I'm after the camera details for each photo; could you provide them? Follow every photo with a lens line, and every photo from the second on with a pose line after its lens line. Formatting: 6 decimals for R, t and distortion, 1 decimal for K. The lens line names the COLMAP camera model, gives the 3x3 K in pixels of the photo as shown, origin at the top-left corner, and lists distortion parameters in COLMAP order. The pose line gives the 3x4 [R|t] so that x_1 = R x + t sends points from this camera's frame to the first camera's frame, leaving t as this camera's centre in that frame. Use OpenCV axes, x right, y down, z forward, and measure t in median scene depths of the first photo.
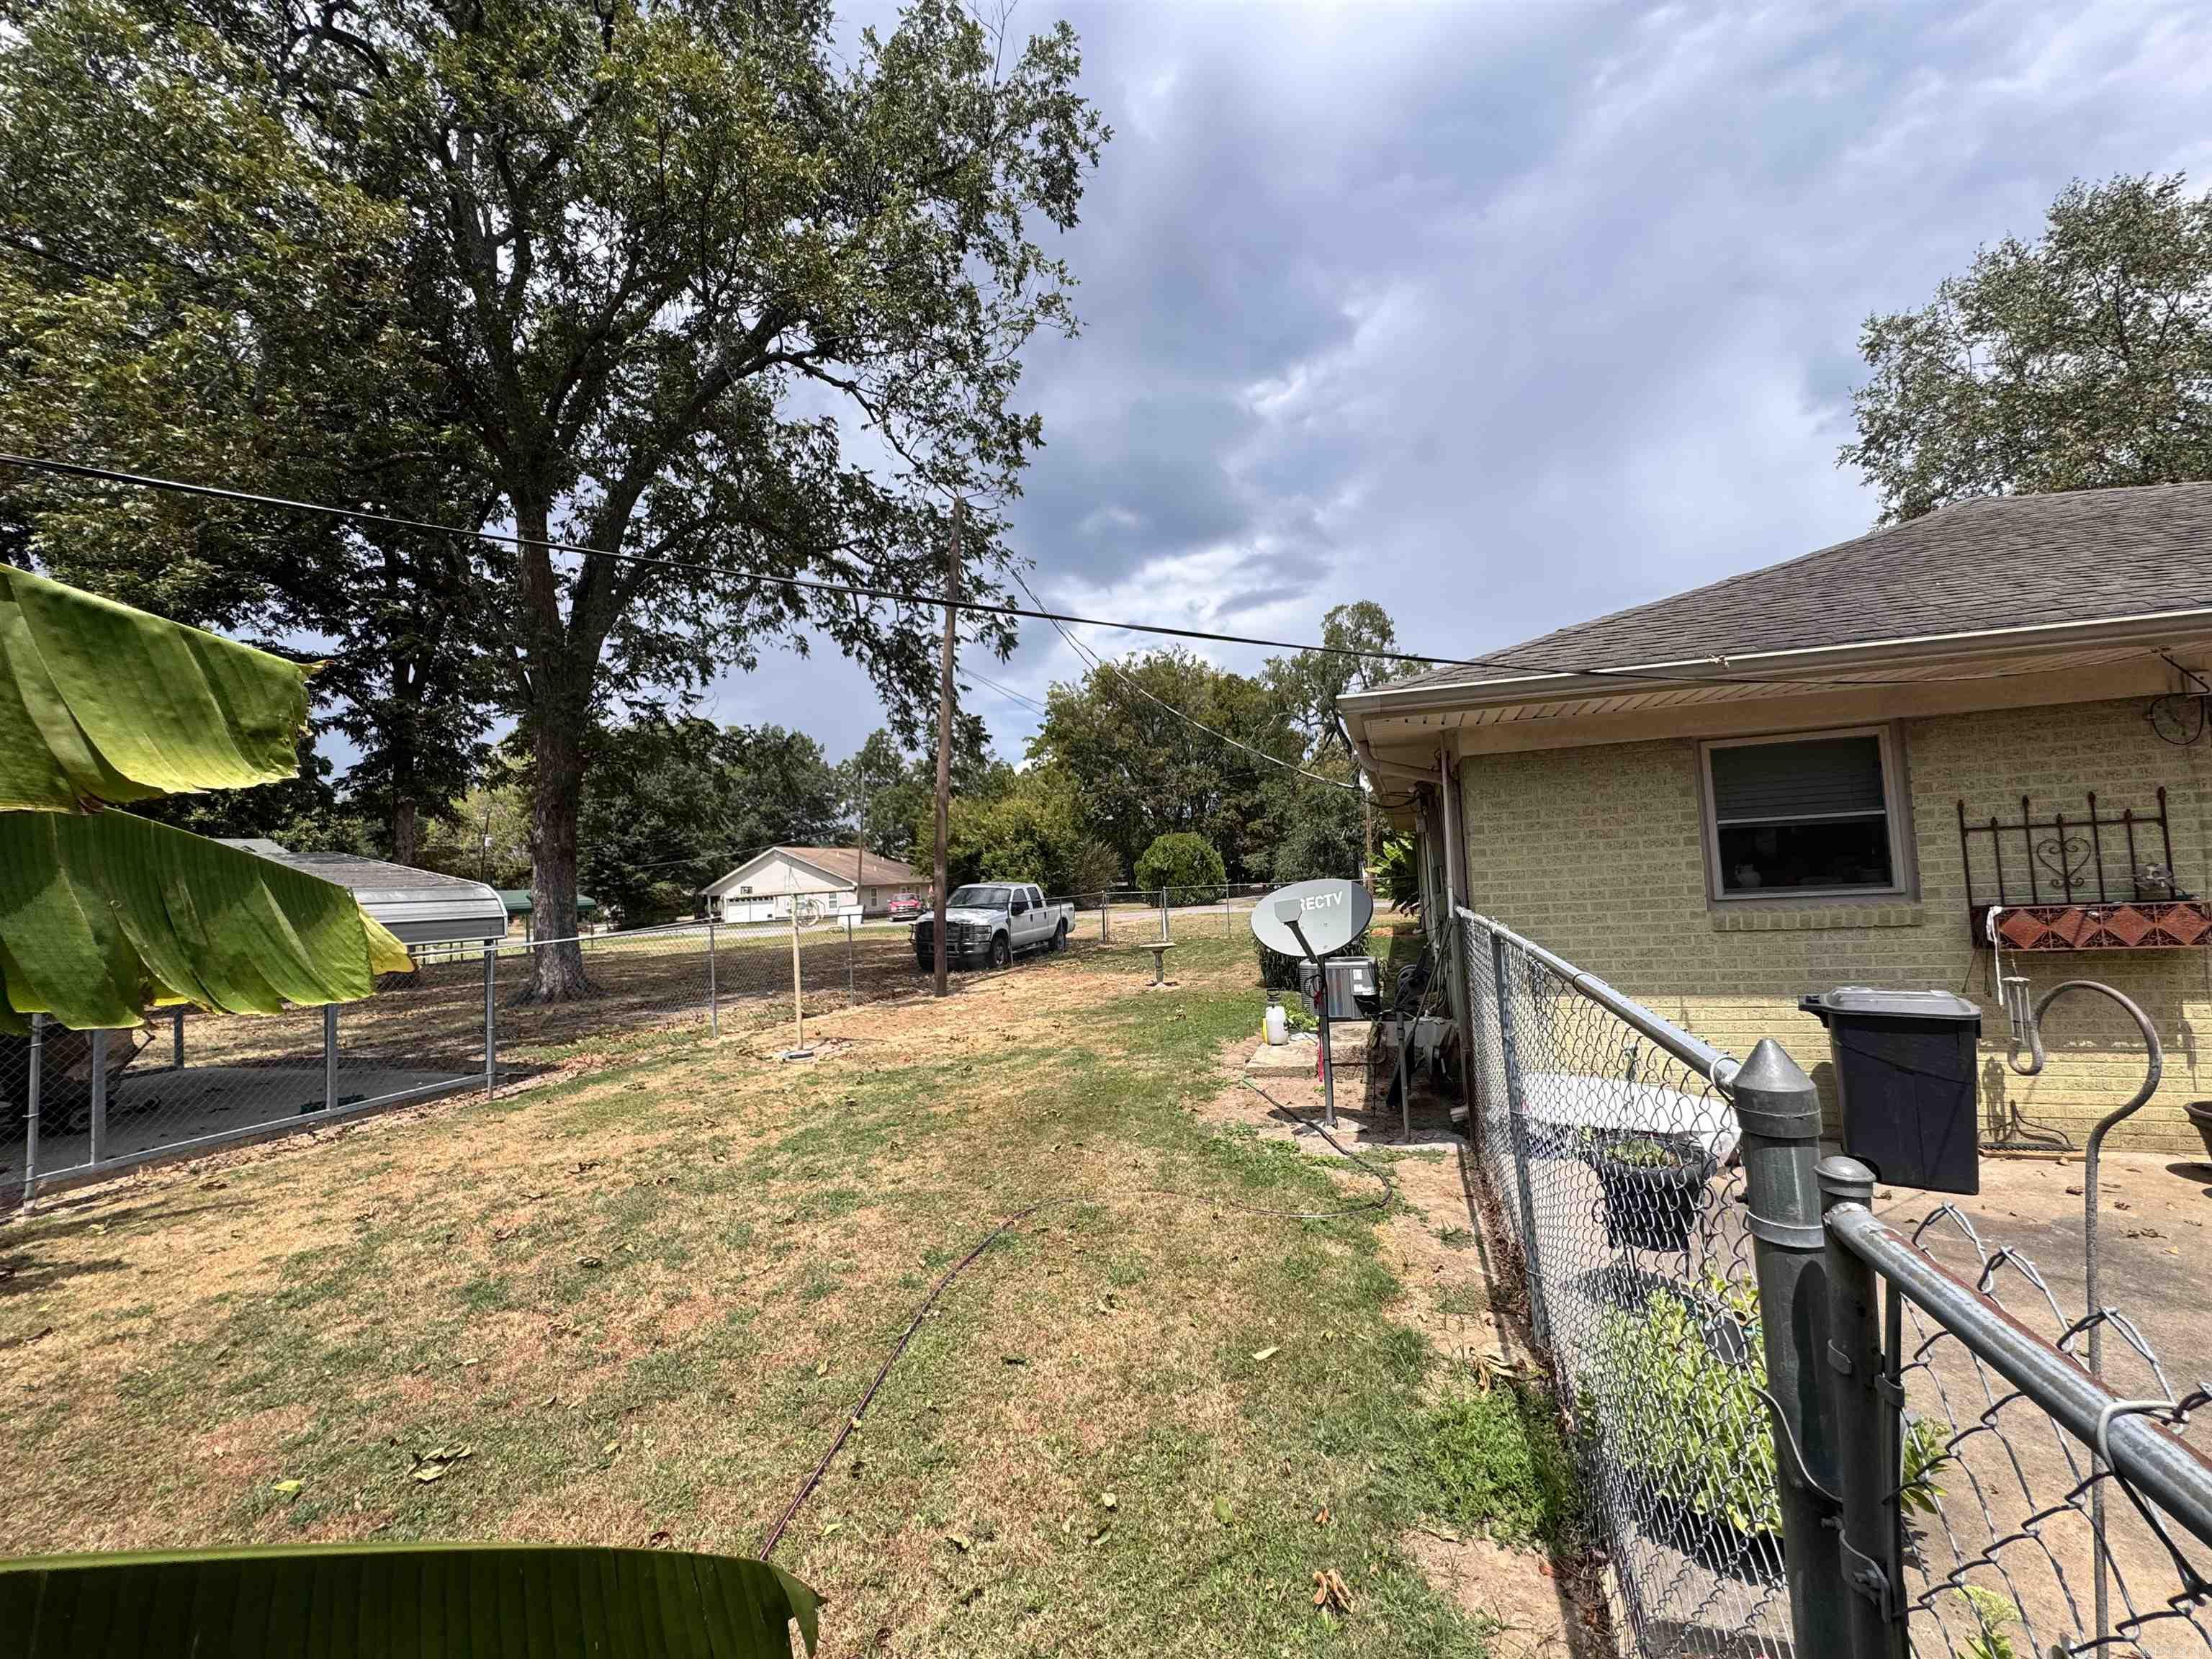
lens RADIAL K [[890.6, 0, 1097.9], [0, 890.6, 828.1], [0, 0, 1]] dist [-0.001169, -0.001100]
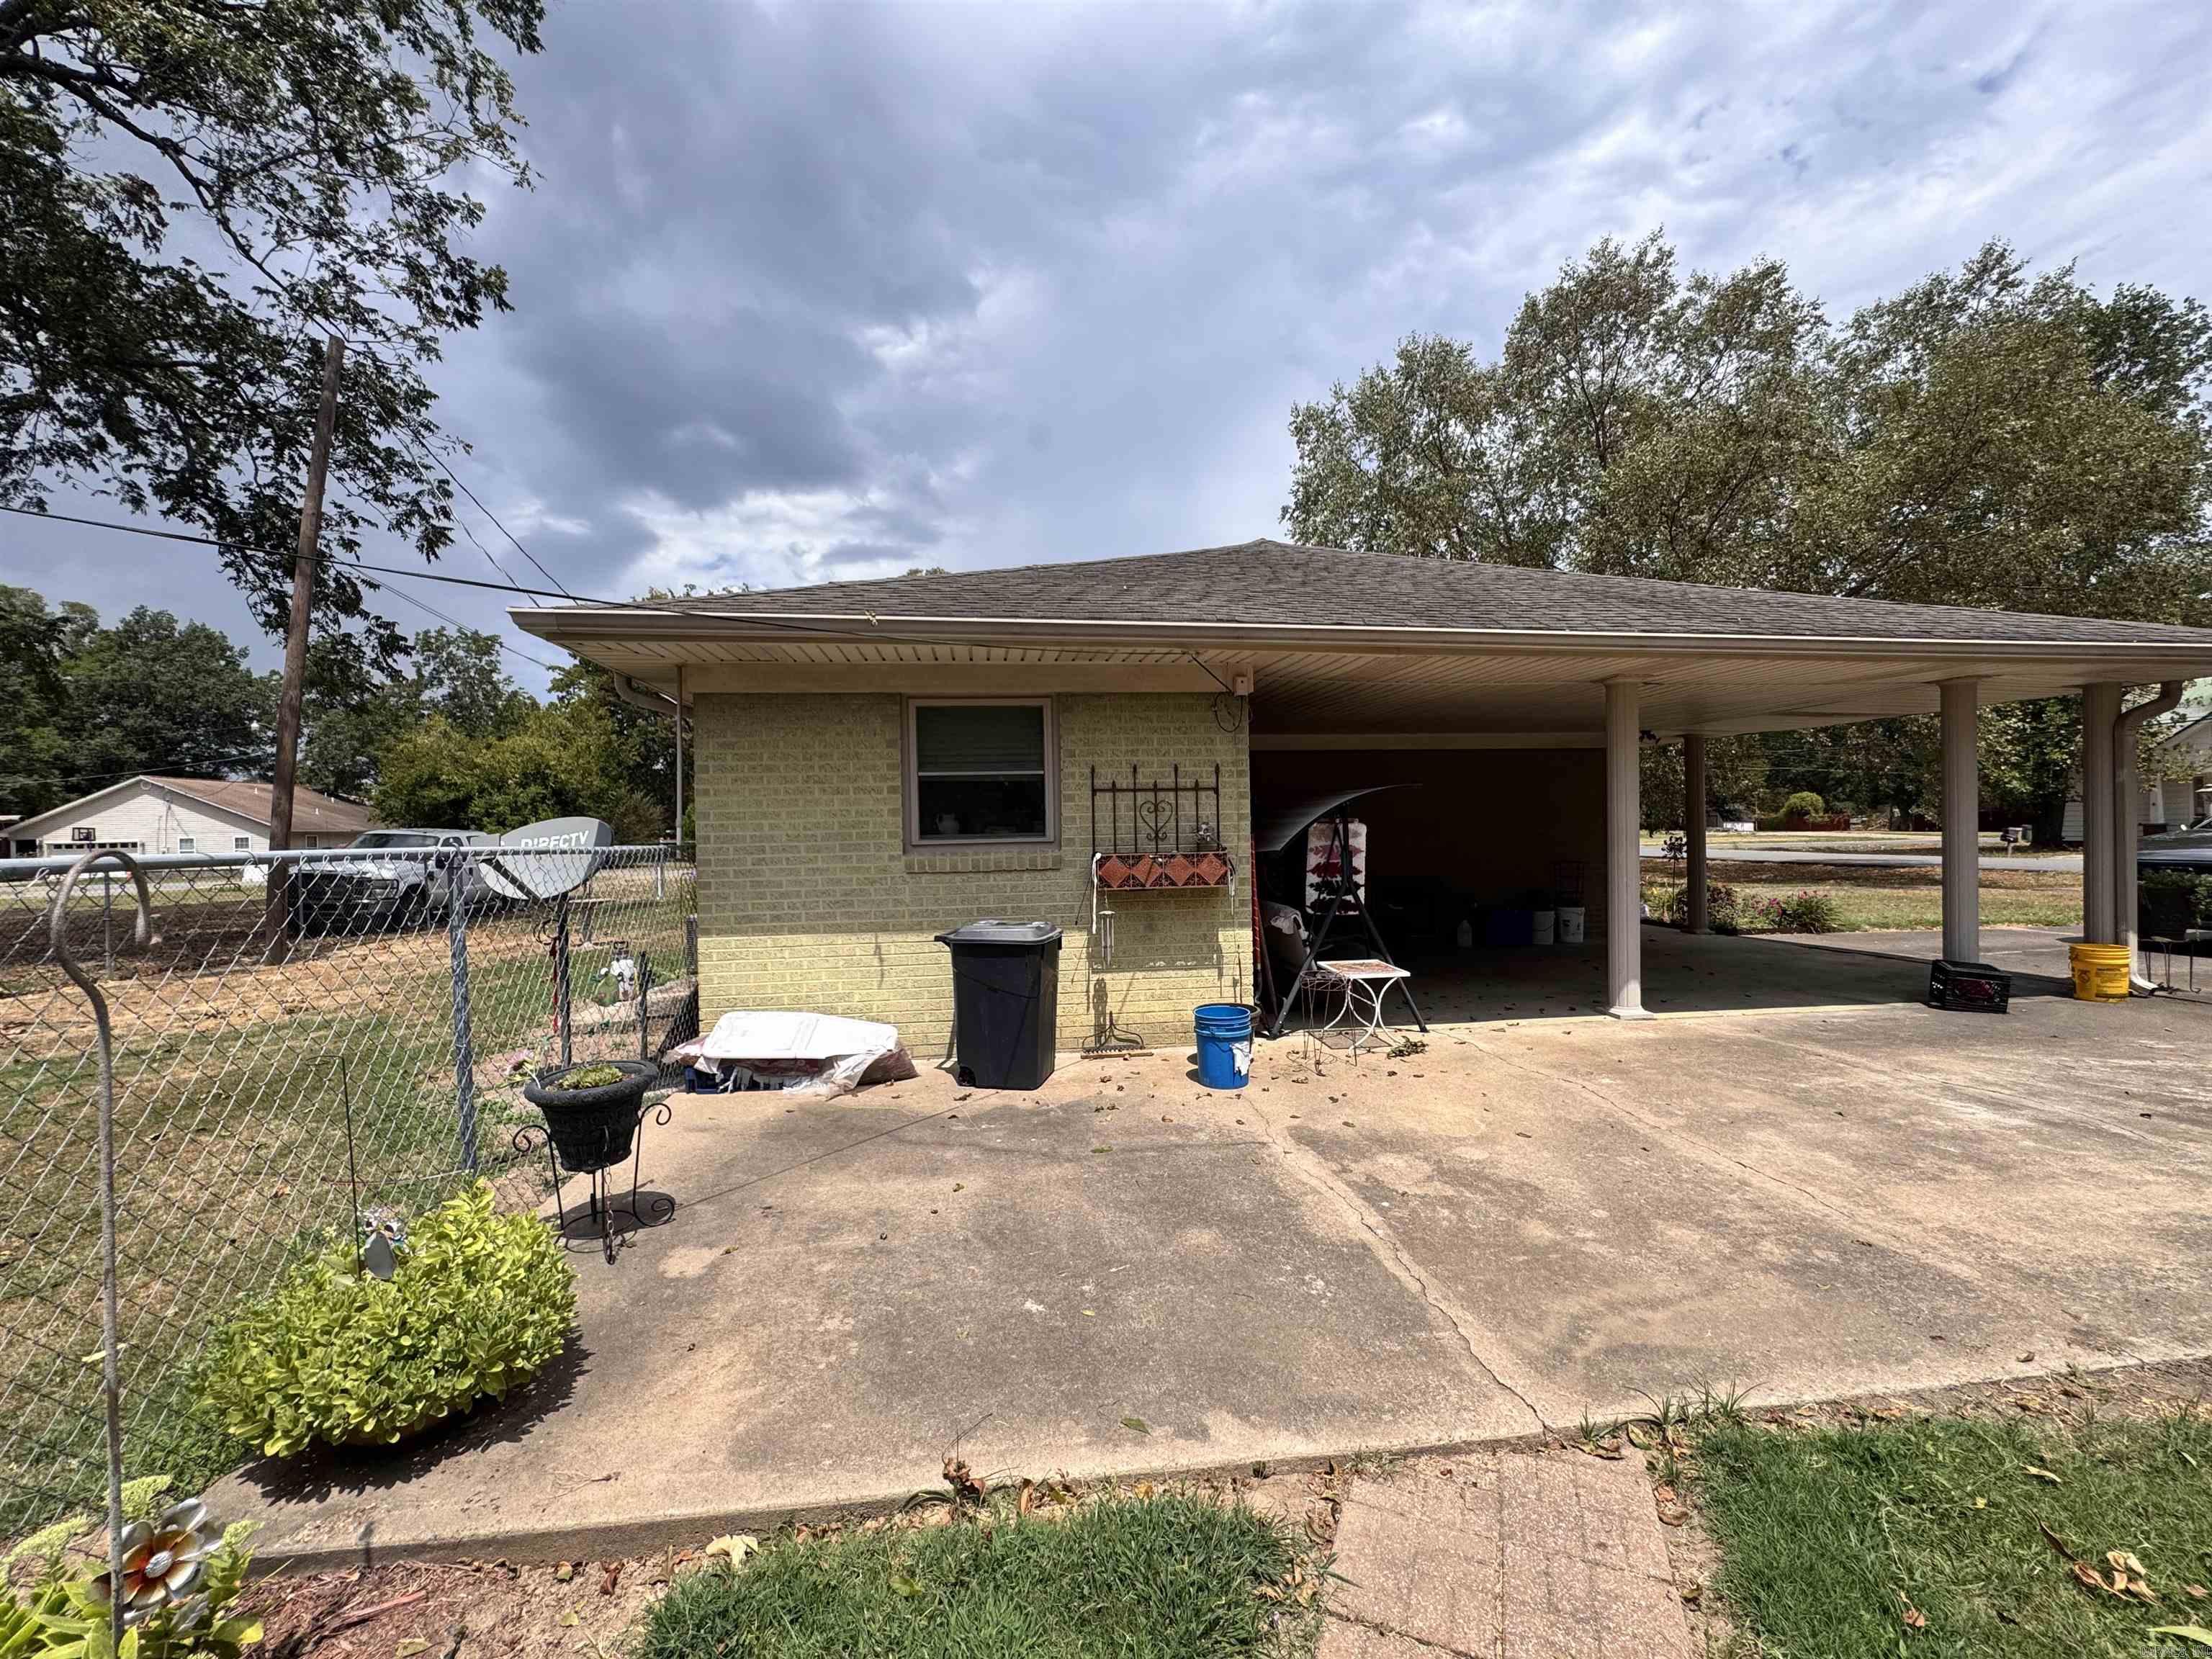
lens RADIAL K [[890.6, 0, 1097.9], [0, 890.6, 828.1], [0, 0, 1]] dist [-0.001169, -0.001100]
pose [[0.899032, 0.036441, 0.436365, 0.112860], [-0.054063, 0.998144, 0.028029, 0.004657], [-0.434533, -0.048790, 0.899333, -0.021931]]
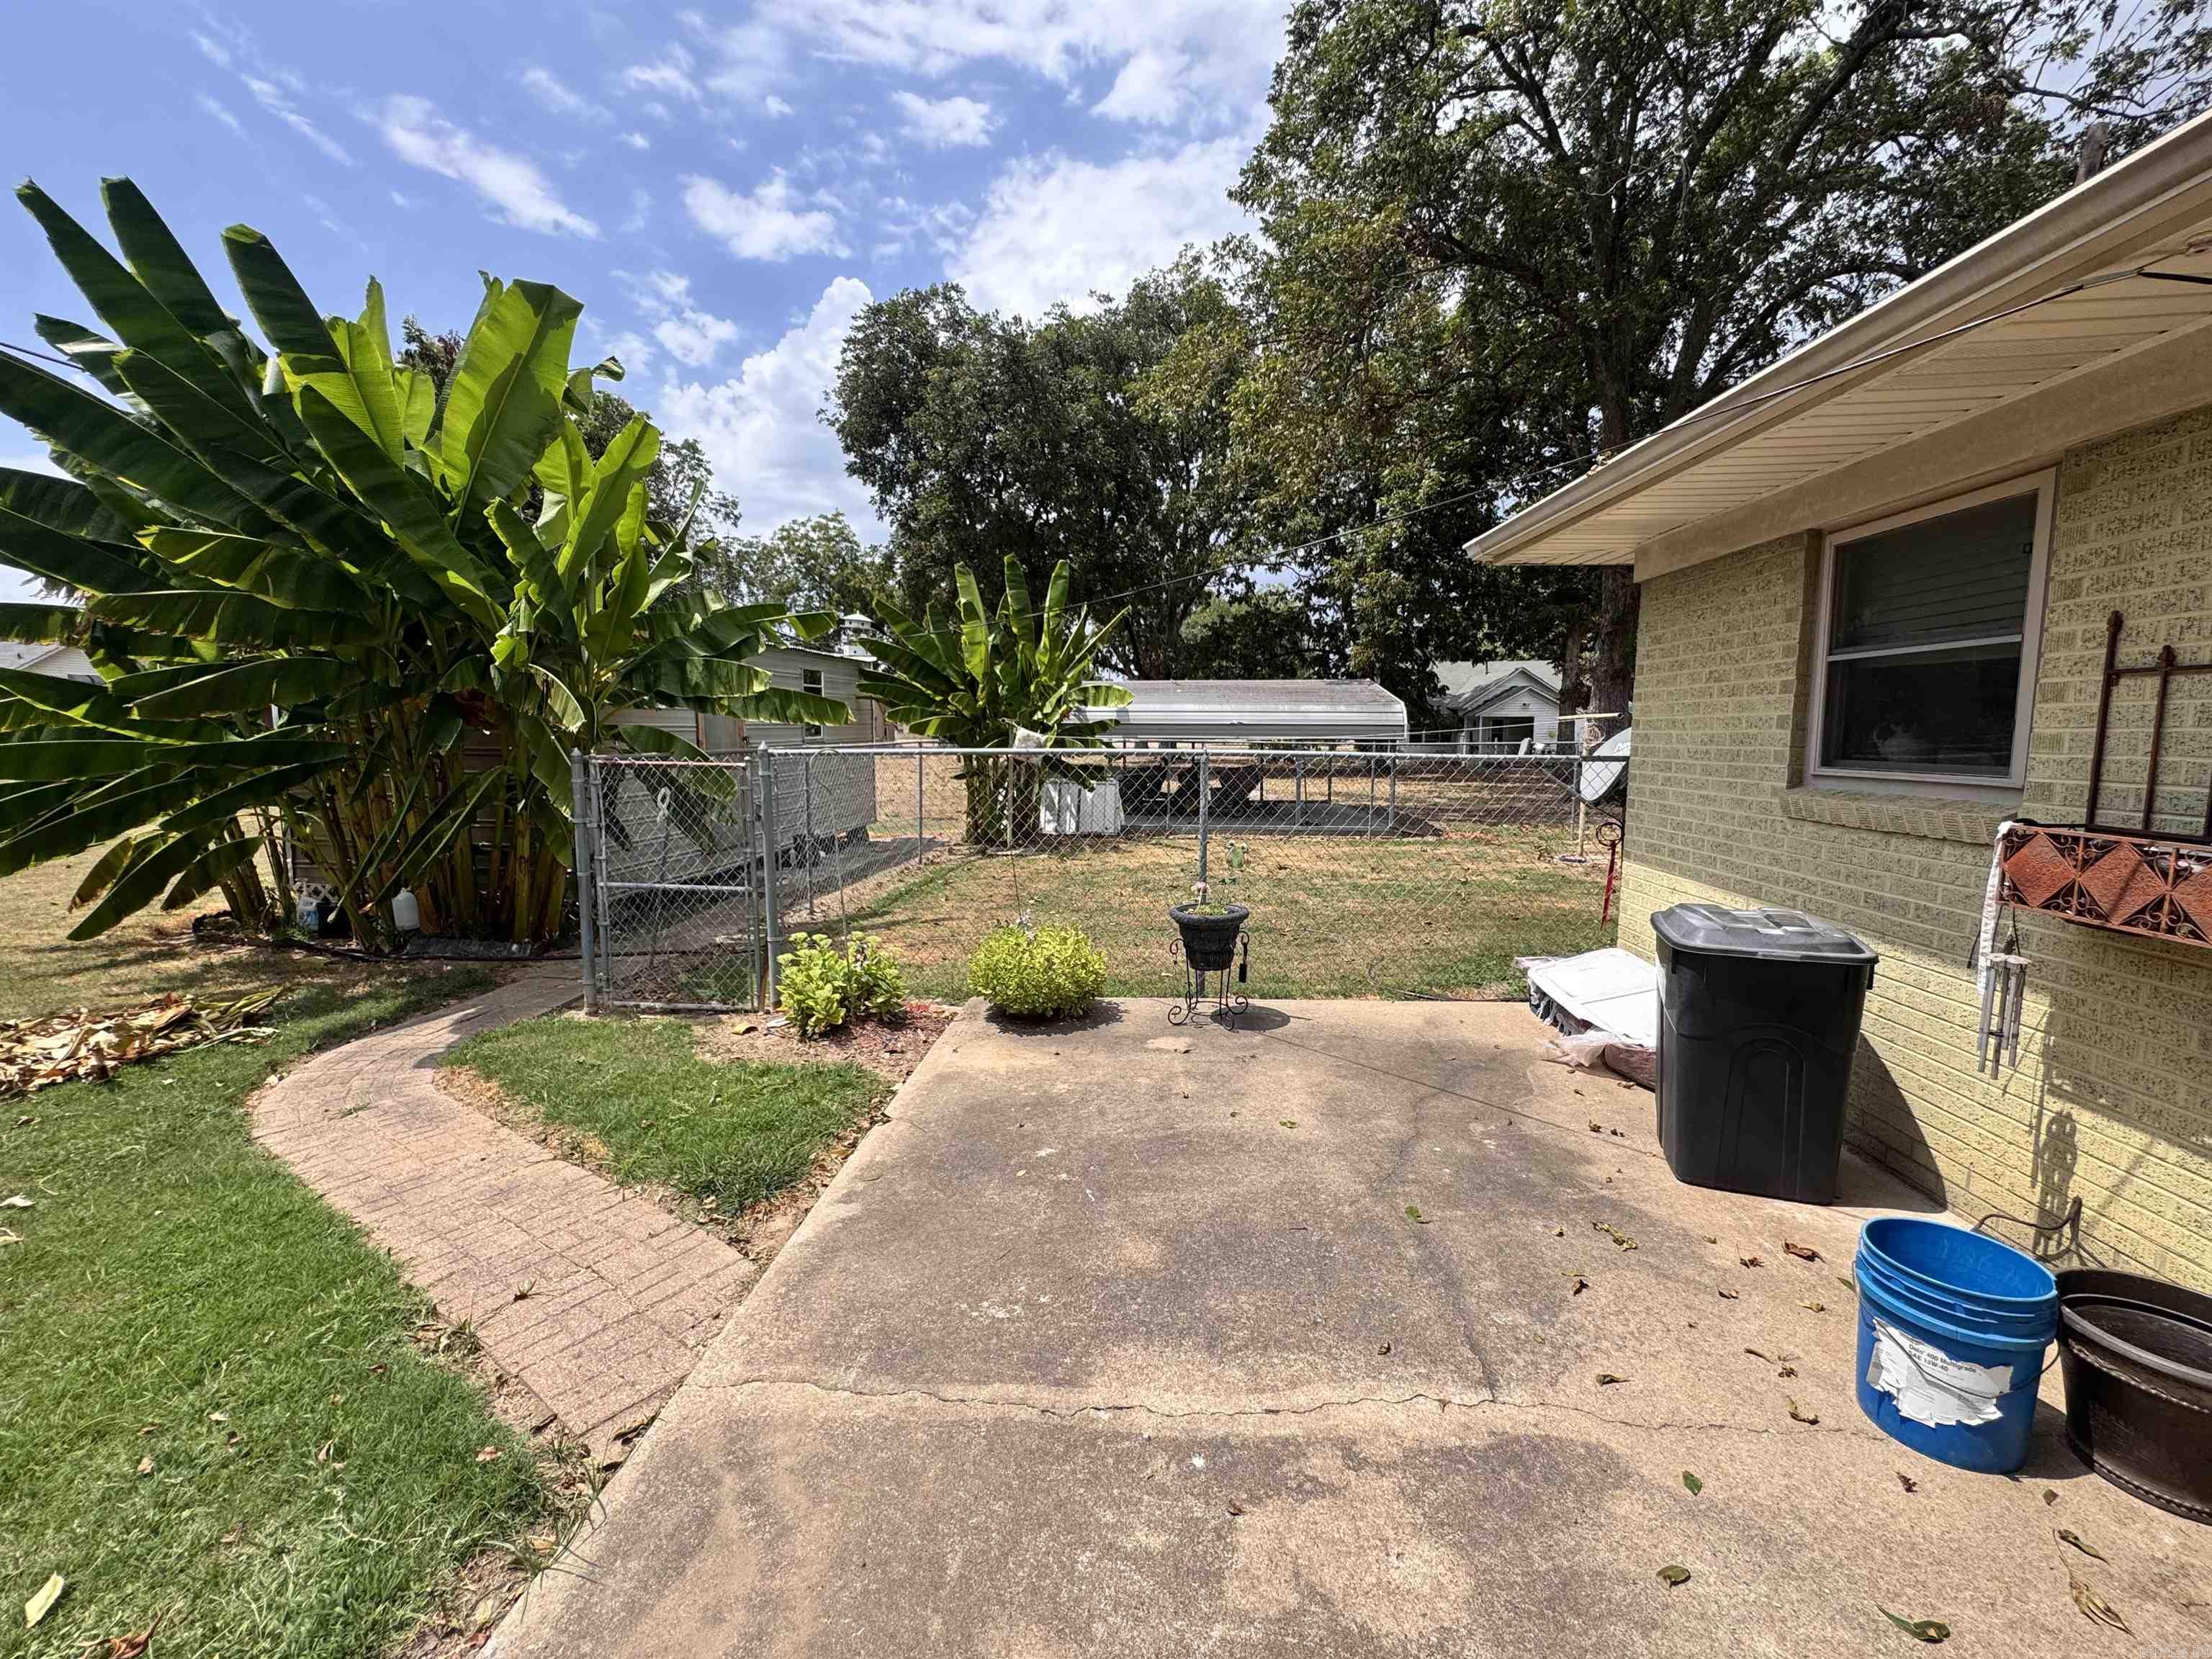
lens RADIAL K [[891.1, 0, 1112.3], [0, 891.1, 832.1], [0, 0, 1]] dist [-0.002512, -0.000246]
pose [[0.260343, 0.163316, -0.951604, 0.325863], [0.040162, 0.982906, 0.179676, -0.005478], [0.964681, -0.084996, 0.249333, 0.081820]]
